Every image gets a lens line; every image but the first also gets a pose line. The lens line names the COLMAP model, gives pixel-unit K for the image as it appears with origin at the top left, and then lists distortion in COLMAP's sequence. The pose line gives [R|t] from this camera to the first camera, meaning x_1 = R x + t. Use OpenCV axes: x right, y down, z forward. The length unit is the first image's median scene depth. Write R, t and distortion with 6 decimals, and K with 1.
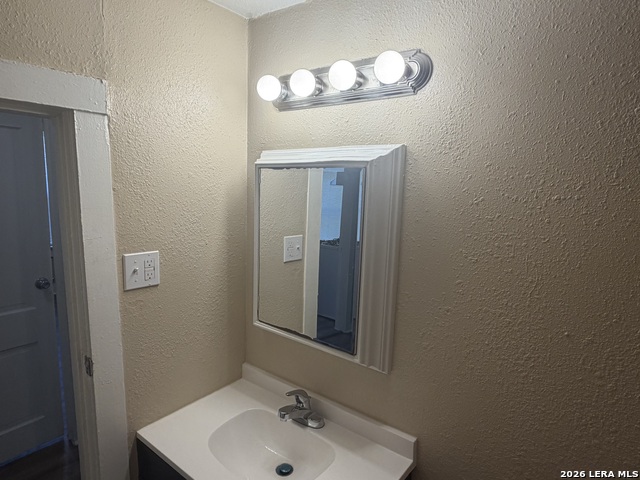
lens RADIAL K [[387.3, 0, 318.7], [0, 387.3, 245.3], [0, 0, 1]] dist [0.000442, 0.000511]
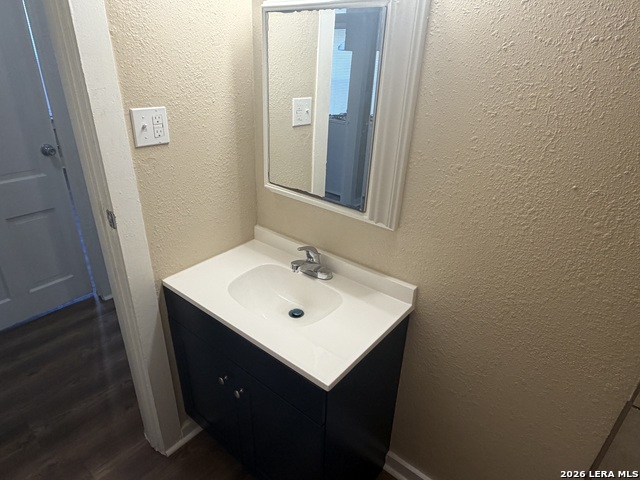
lens RADIAL K [[387.3, 0, 317.9], [0, 387.3, 243.4], [0, 0, 1]] dist [0.000442, 0.000511]
pose [[0.999870, 0.014424, -0.007245, -0.021223], [-0.011677, 0.956274, 0.292240, 0.056517], [0.011144, -0.292117, 0.956318, -0.022008]]
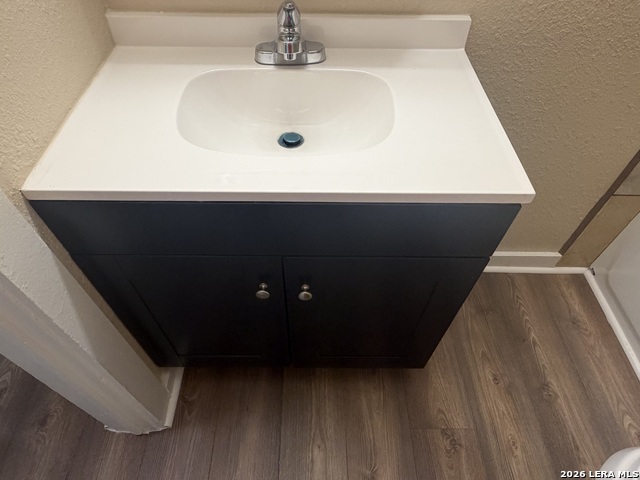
lens RADIAL K [[387.3, 0, 320.7], [0, 387.3, 242.9], [0, 0, 1]] dist [0.000442, 0.000511]
pose [[0.777013, -0.489749, 0.395469, -0.423251], [0.095310, 0.712531, 0.695137, 0.258243], [-0.622227, -0.502439, 0.600324, 0.502381]]
